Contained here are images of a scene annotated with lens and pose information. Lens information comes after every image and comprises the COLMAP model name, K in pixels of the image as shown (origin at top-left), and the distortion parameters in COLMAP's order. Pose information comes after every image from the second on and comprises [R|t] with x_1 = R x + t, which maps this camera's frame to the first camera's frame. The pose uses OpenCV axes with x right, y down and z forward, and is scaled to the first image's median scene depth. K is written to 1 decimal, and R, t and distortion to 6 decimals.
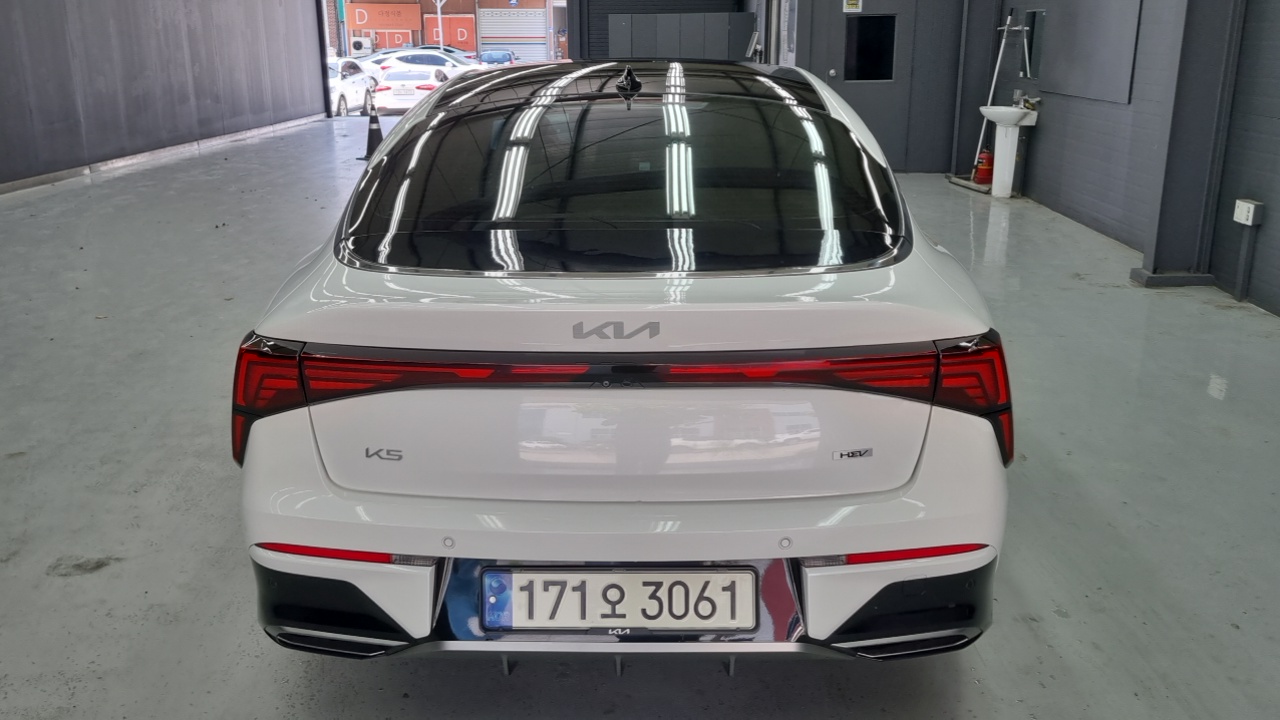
lens RADIAL K [[980.9, 0, 638.2], [0, 980.9, 364.0], [0, 0, 1]] dist [0.018163, -0.004136]
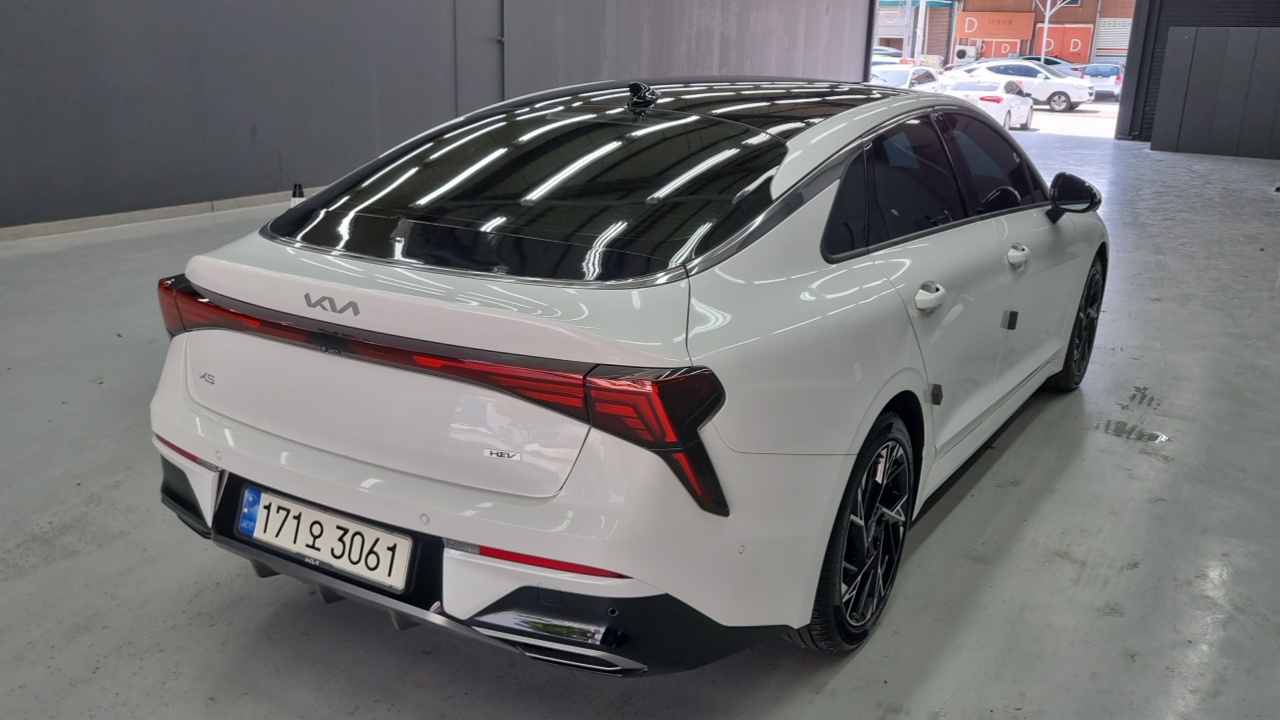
lens RADIAL K [[980.9, 0, 638.2], [0, 980.9, 364.0], [0, 0, 1]] dist [0.018163, -0.004136]
pose [[0.882493, 0.172374, -0.437598, 0.759724], [-0.176512, 0.983793, 0.031559, -0.061182], [0.435946, 0.049390, 0.898617, 0.101496]]
